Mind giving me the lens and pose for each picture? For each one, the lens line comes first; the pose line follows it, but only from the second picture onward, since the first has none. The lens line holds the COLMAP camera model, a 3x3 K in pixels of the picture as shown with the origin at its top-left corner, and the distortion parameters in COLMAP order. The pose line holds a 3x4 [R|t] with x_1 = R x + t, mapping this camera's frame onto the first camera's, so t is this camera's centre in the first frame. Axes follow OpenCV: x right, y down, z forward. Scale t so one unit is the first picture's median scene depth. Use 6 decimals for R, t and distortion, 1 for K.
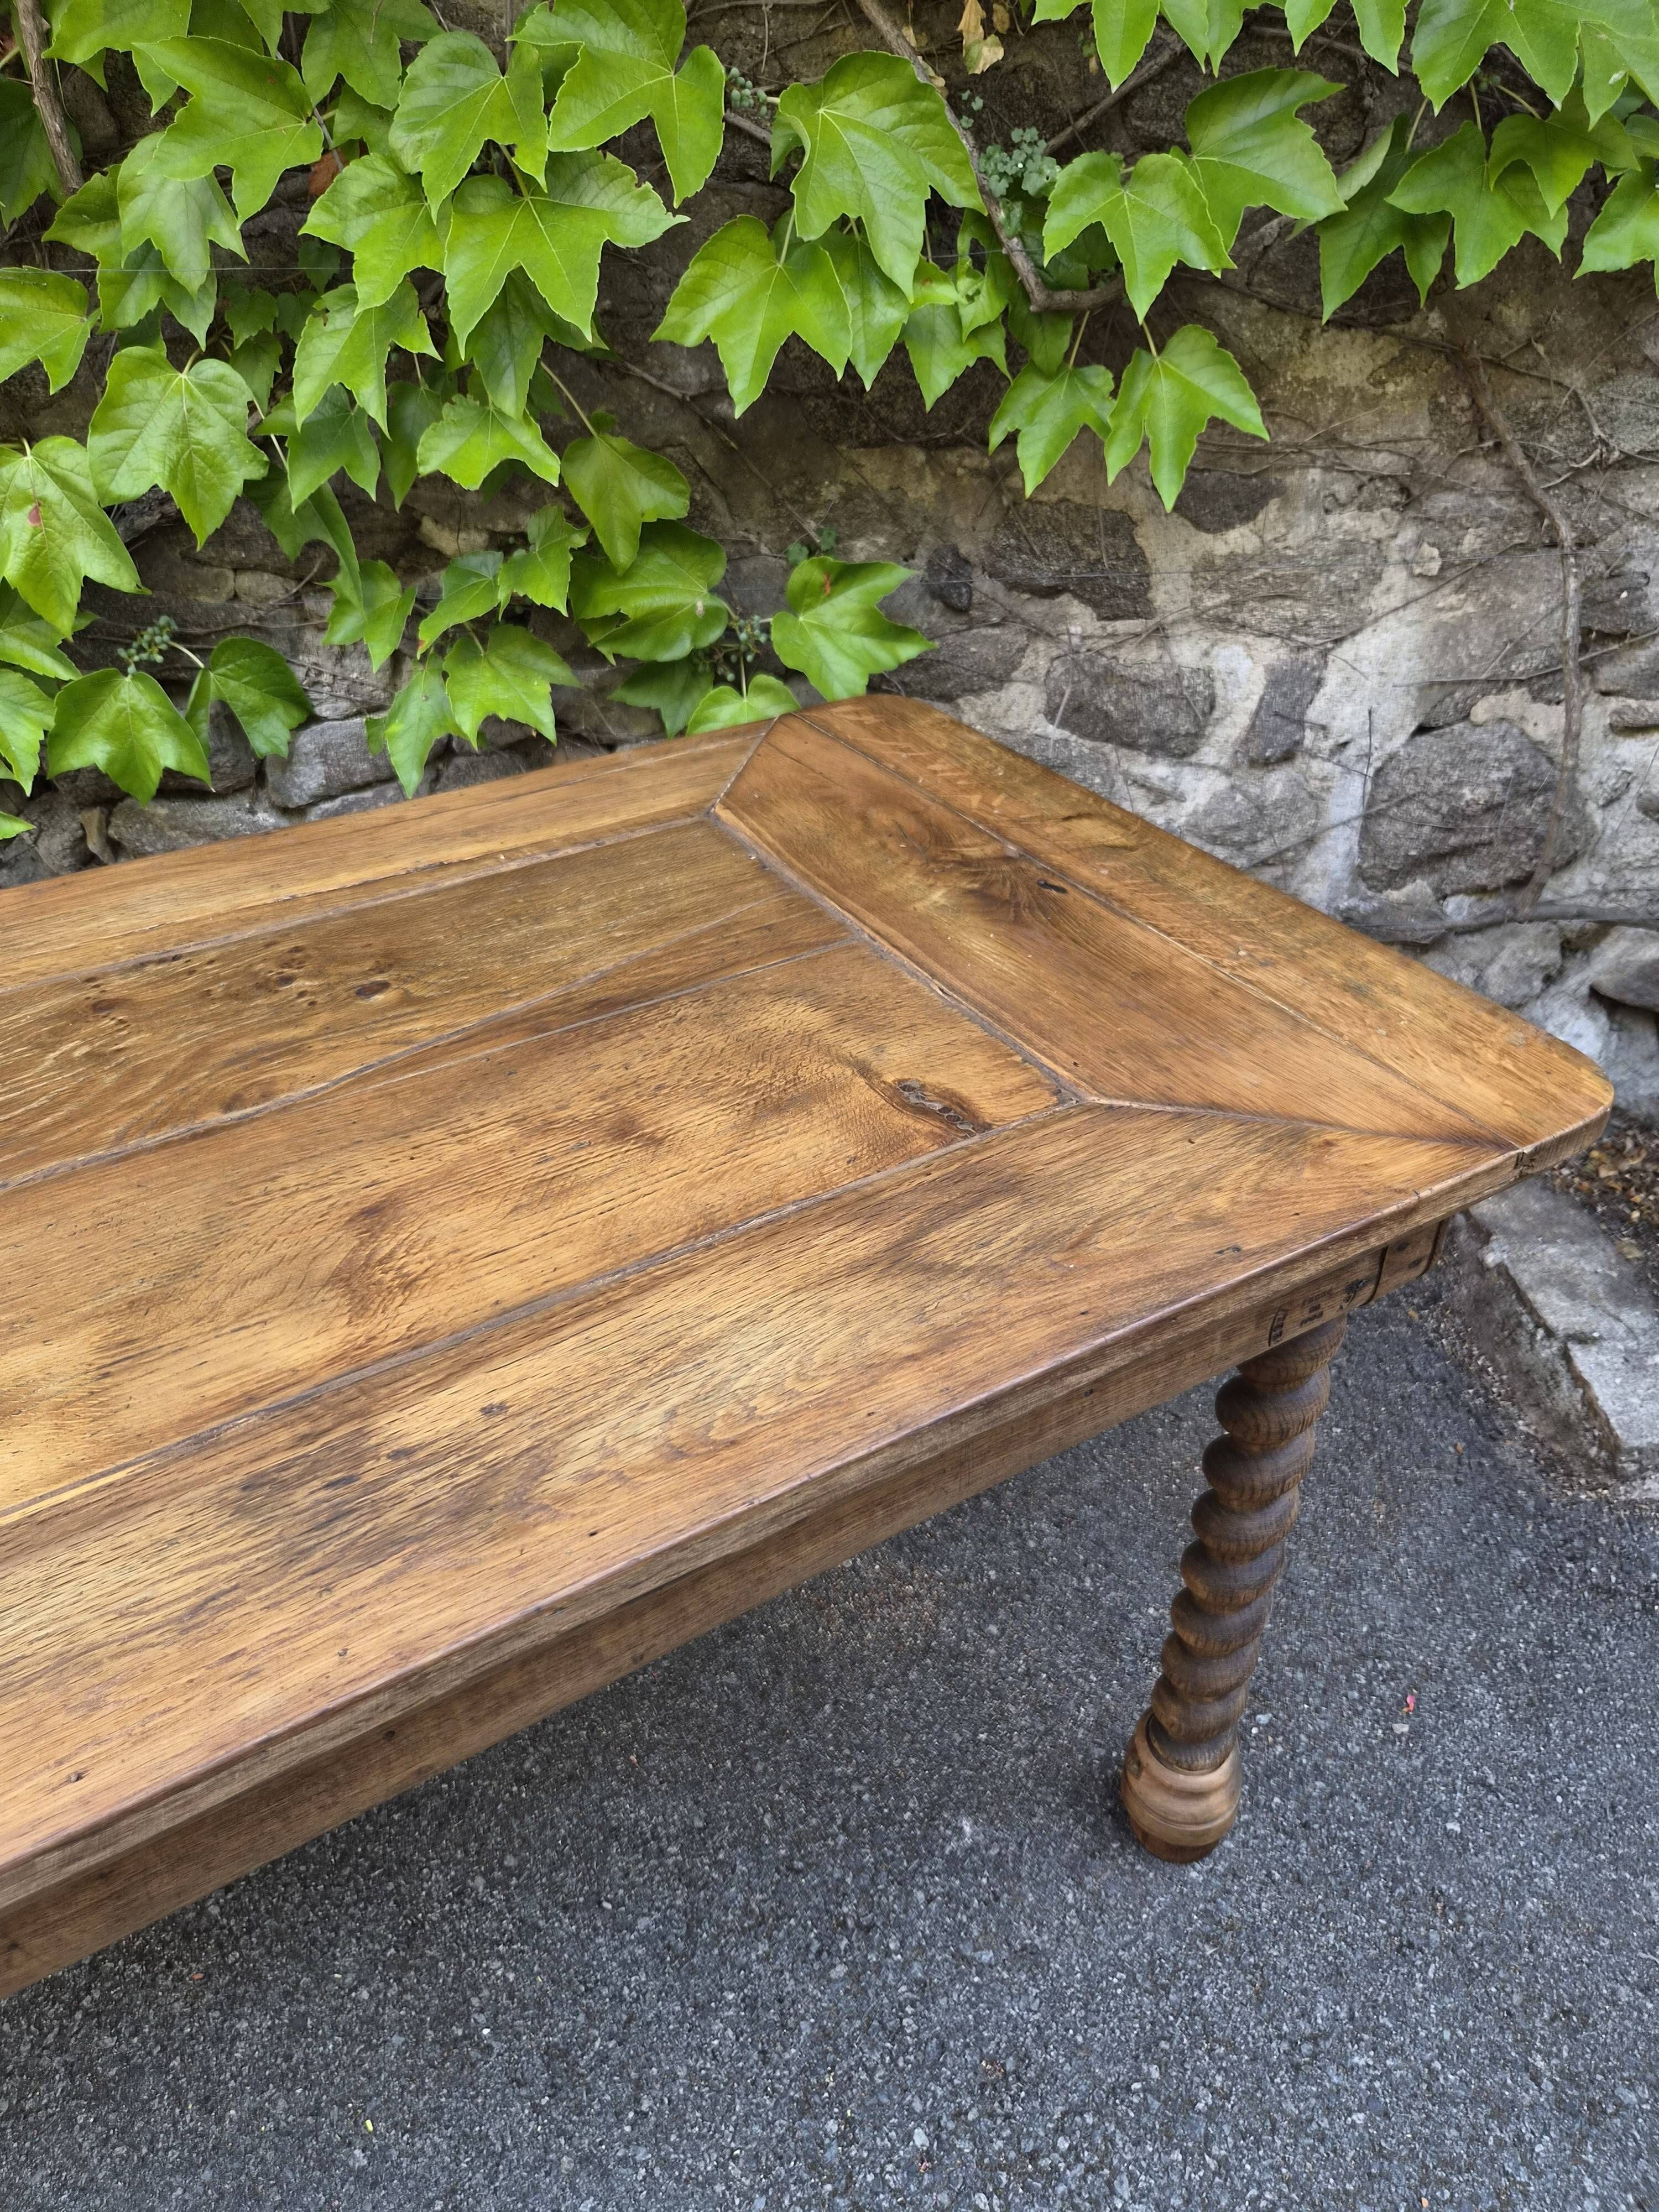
lens RADIAL K [[1490.0, 0, 830.0], [0, 1490.0, 1110.1], [0, 0, 1]] dist [0.065126, -0.052659]
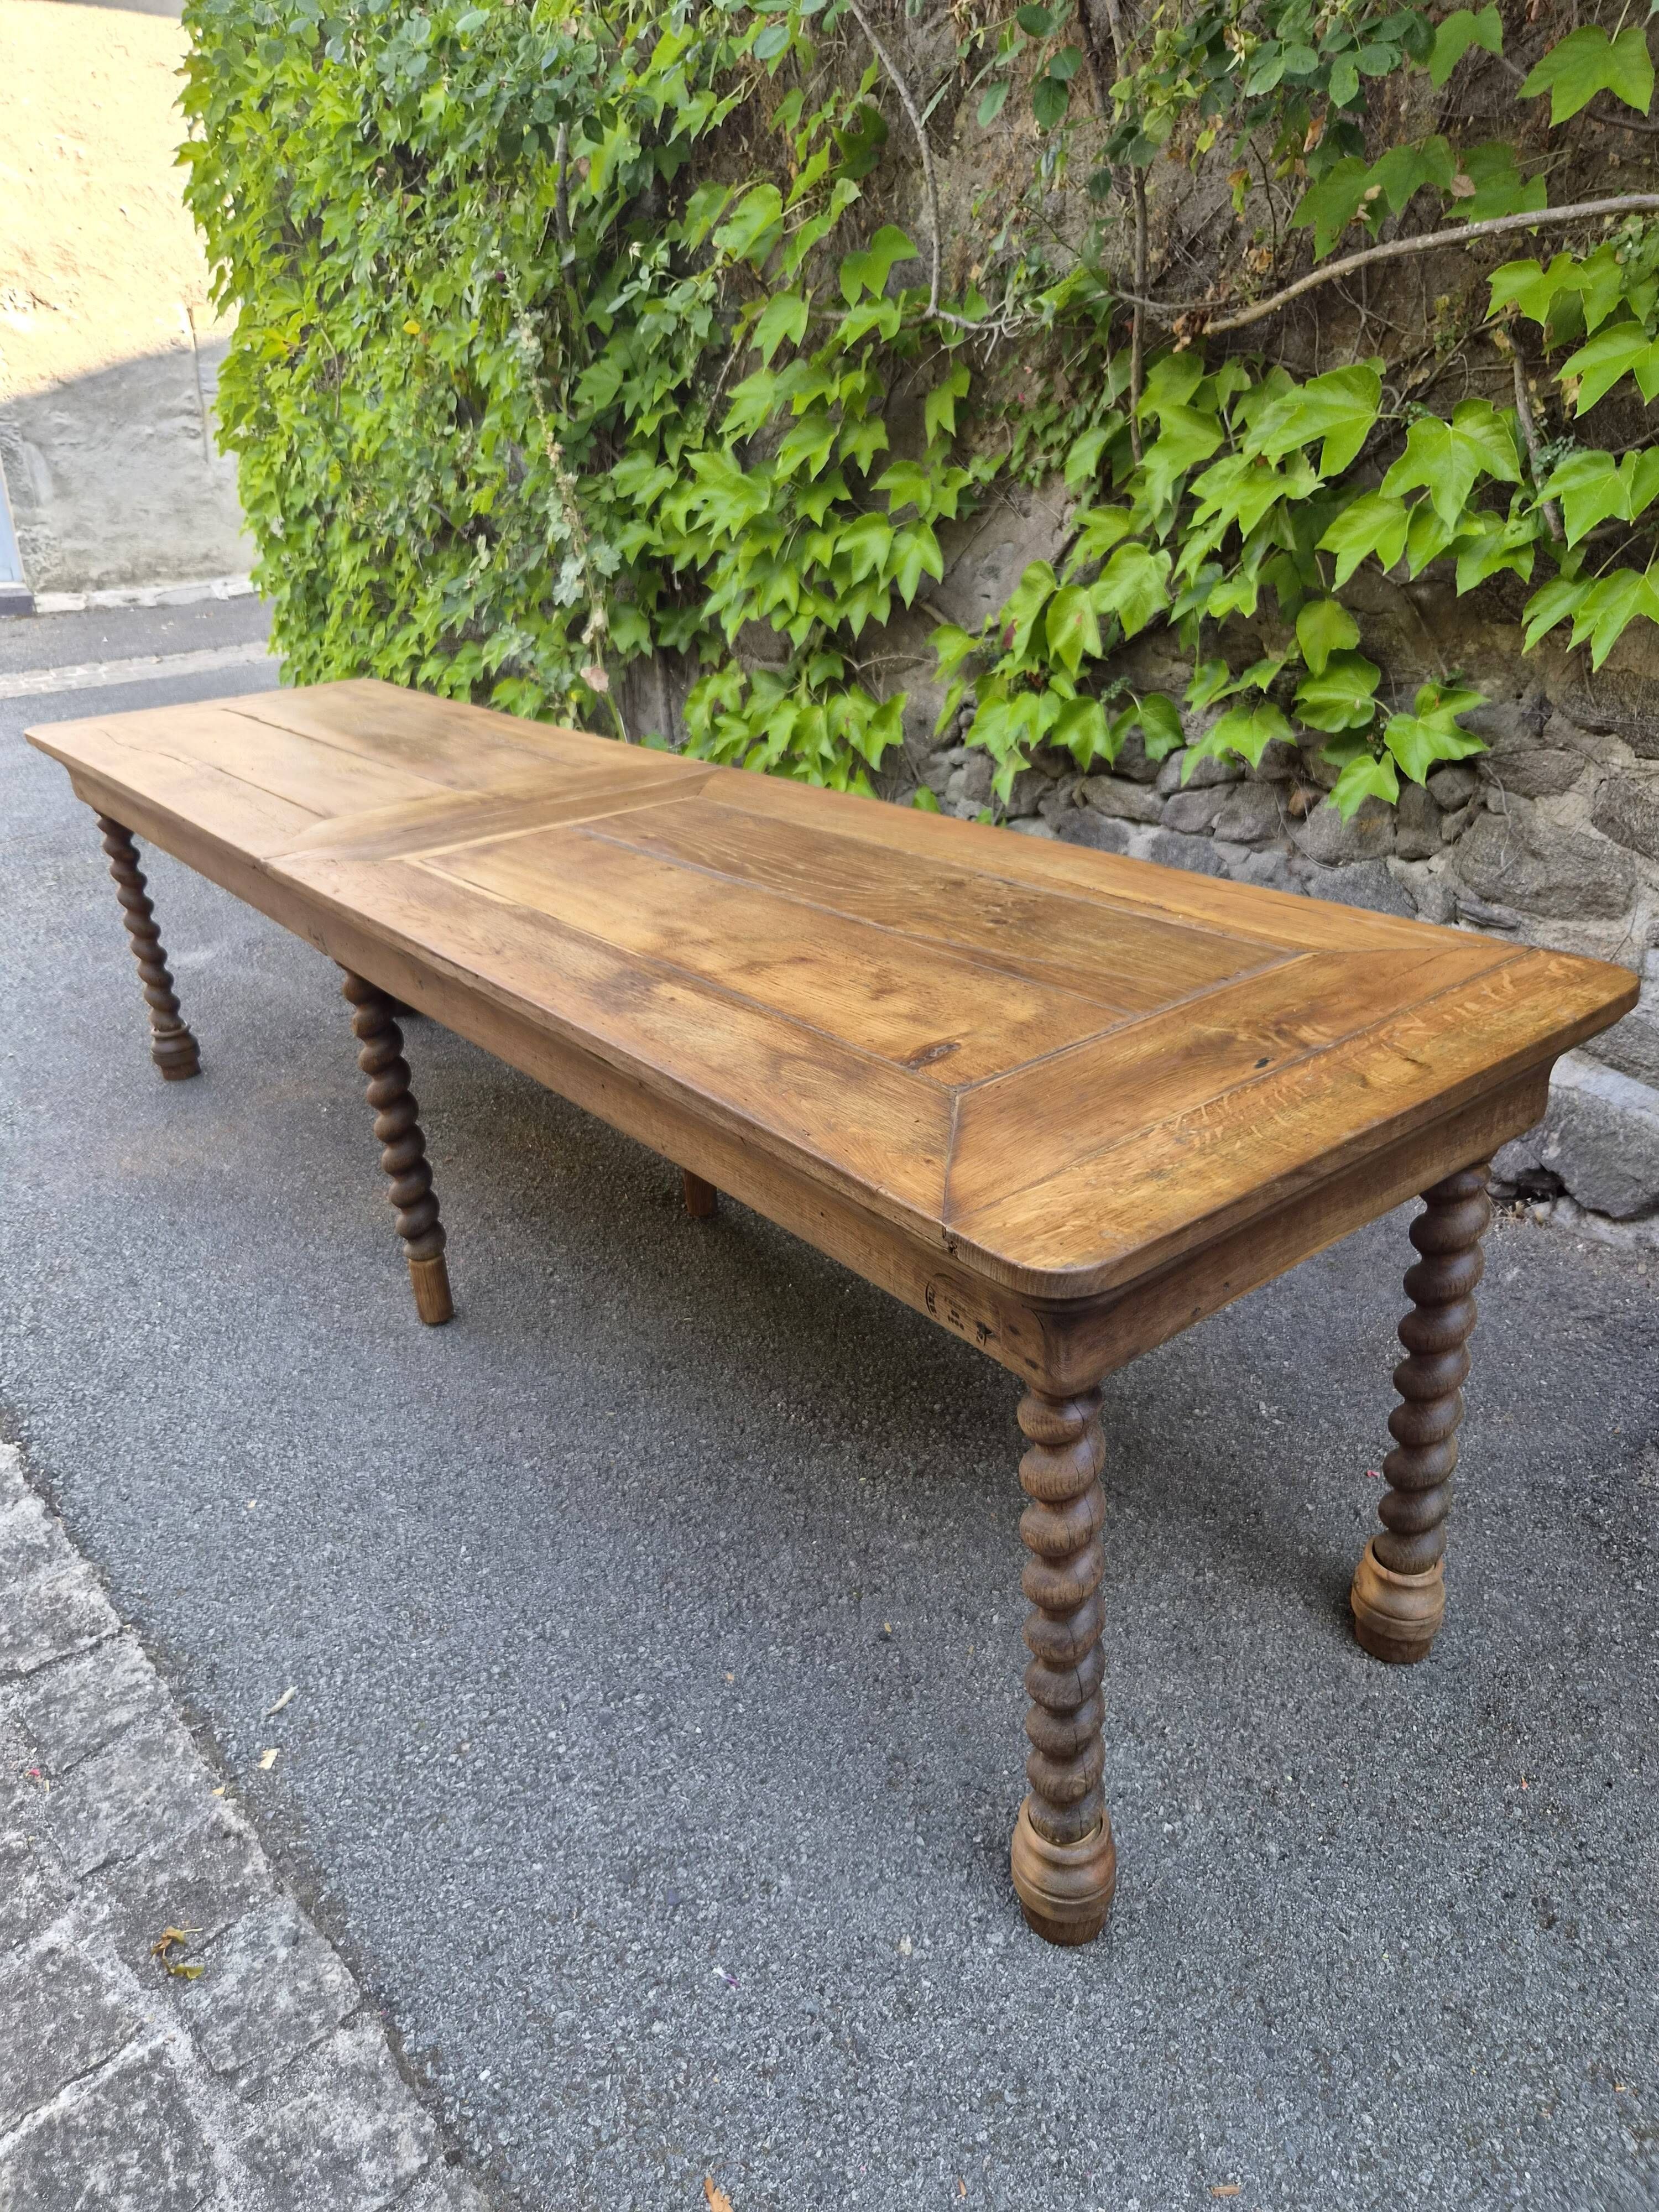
lens RADIAL K [[1501.1, 0, 818.1], [0, 1501.1, 1096.5], [0, 0, 1]] dist [0.052215, -0.044788]
pose [[0.552866, 0.324673, -0.767415, 0.987930], [-0.430462, 0.899845, 0.070584, 0.185693], [0.713471, 0.291320, 0.637253, -0.344060]]
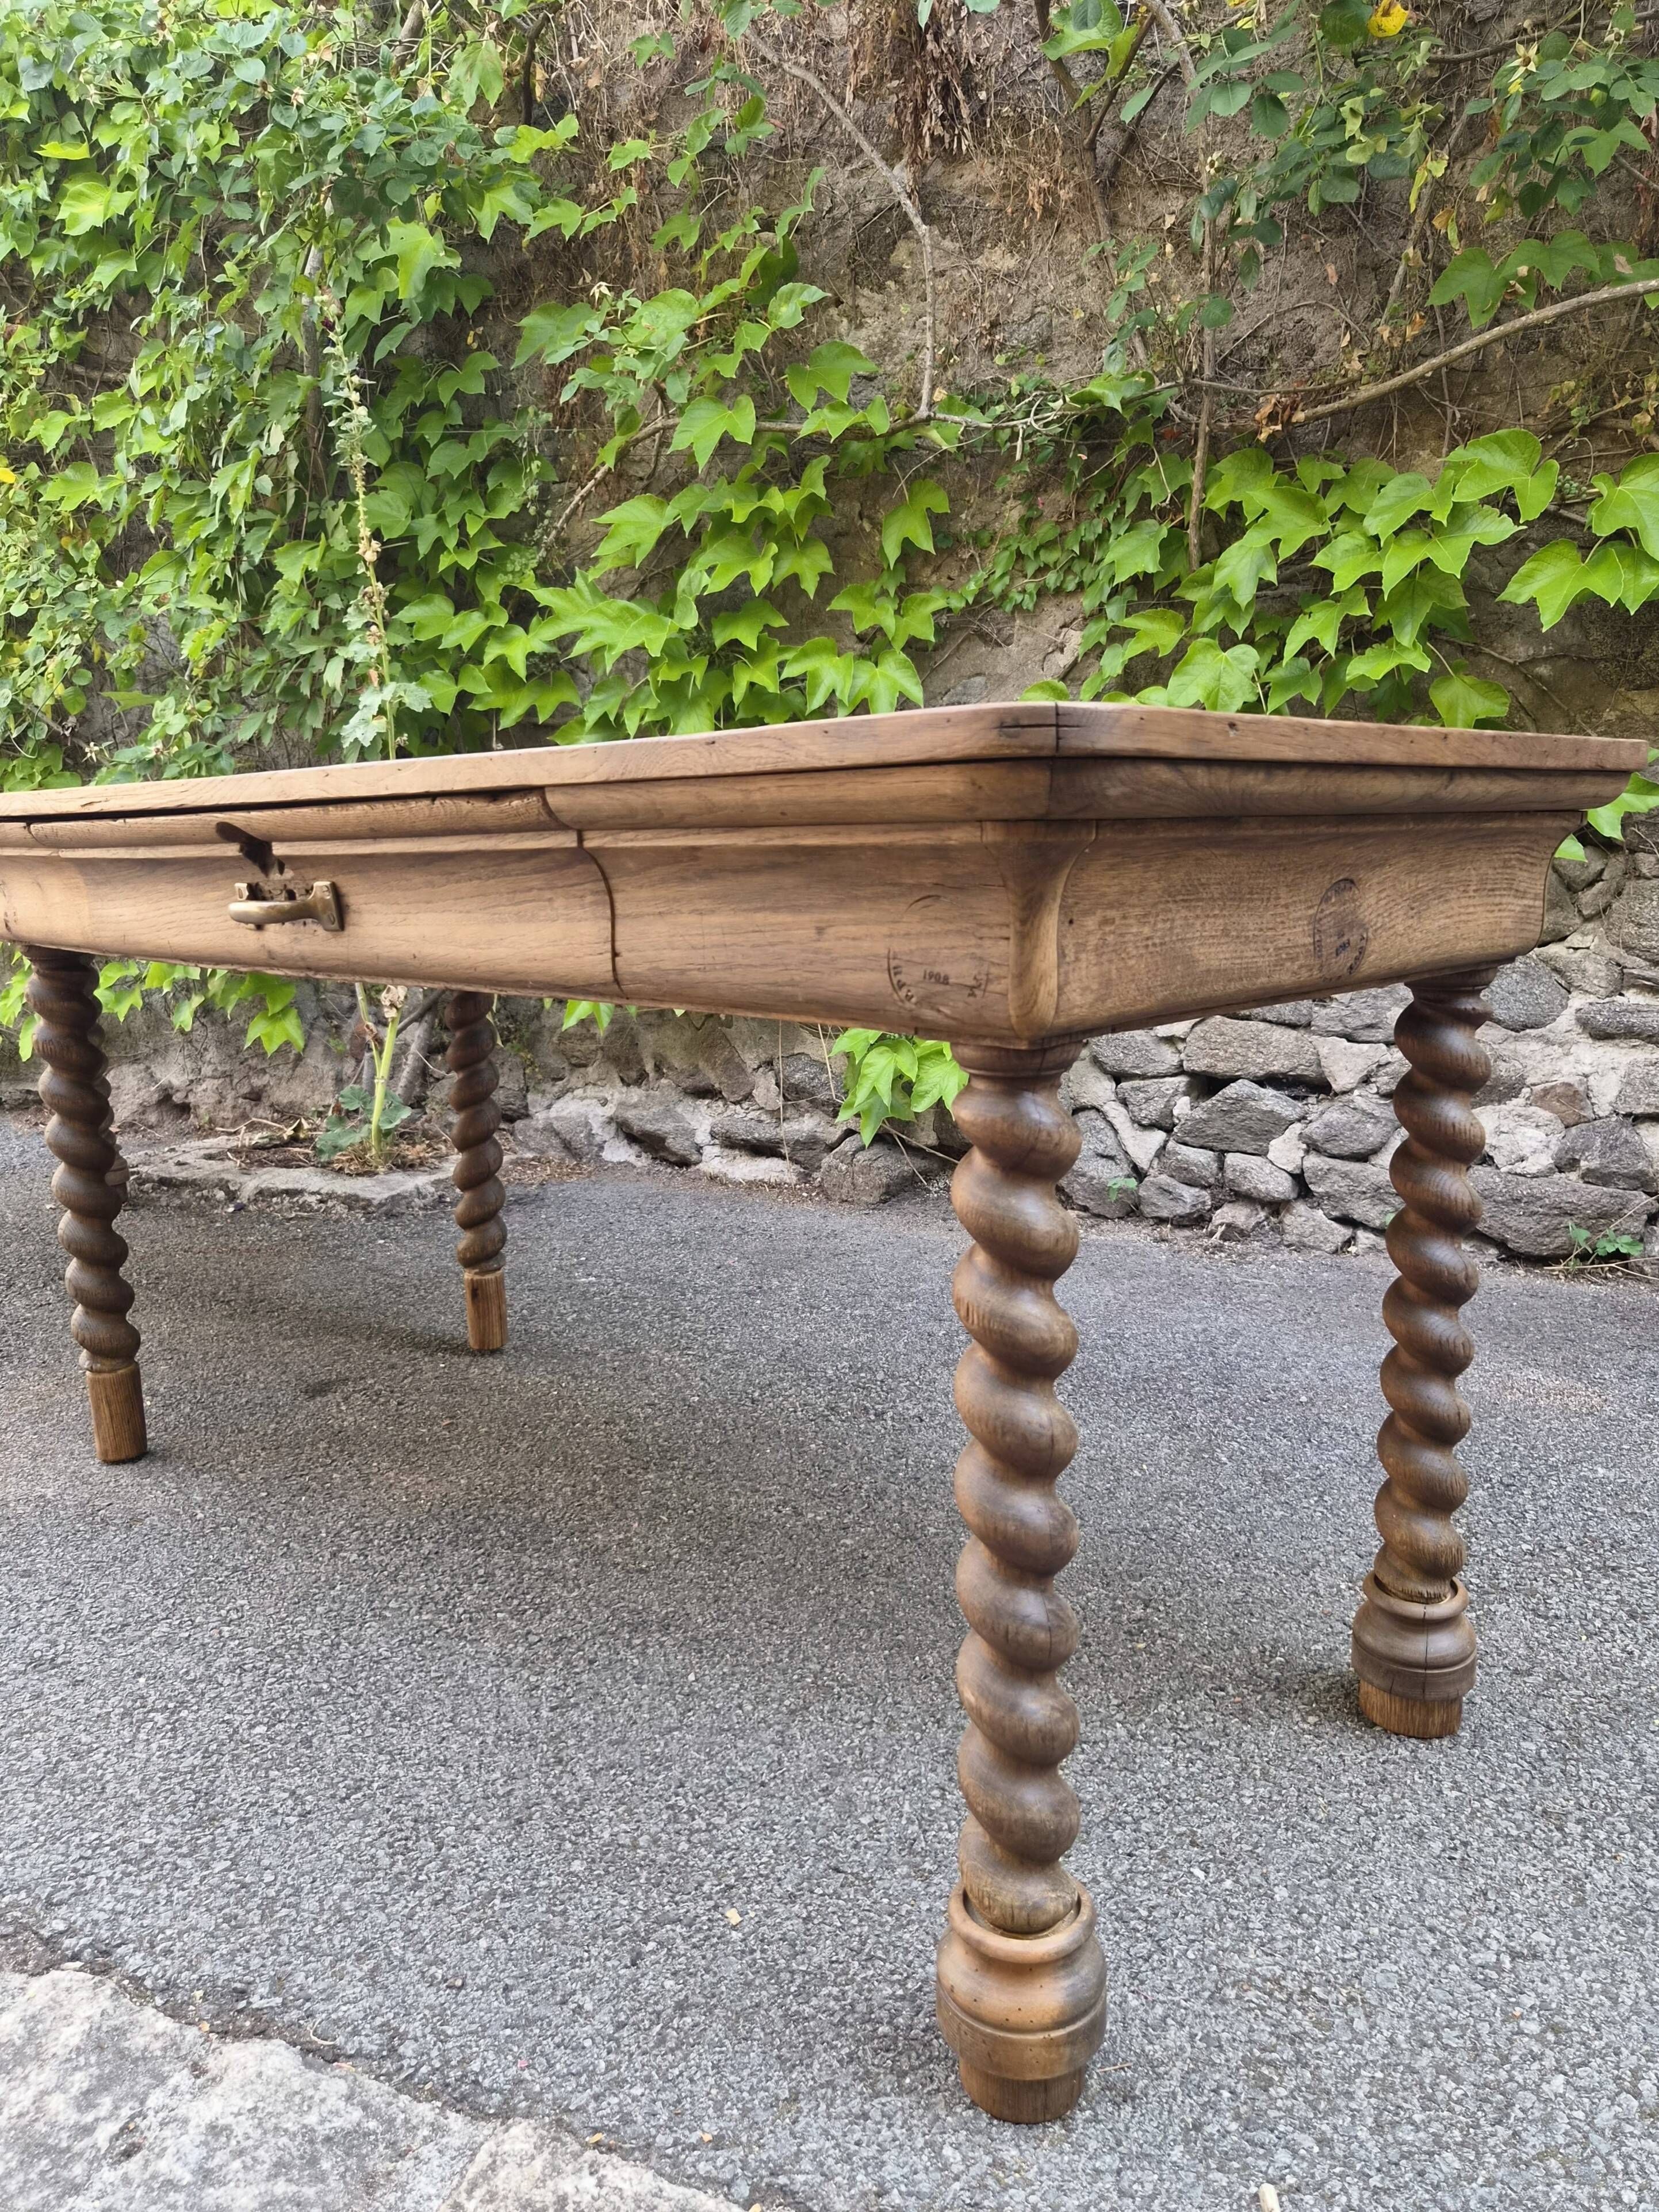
lens RADIAL K [[1547.4, 0, 853.6], [0, 1547.4, 1108.9], [0, 0, 1]] dist [0.068839, -0.054549]
pose [[0.871039, 0.082007, -0.484320, 0.139891], [-0.276795, 0.896469, -0.346016, 0.735837], [0.405802, 0.435451, 0.803559, -0.445135]]
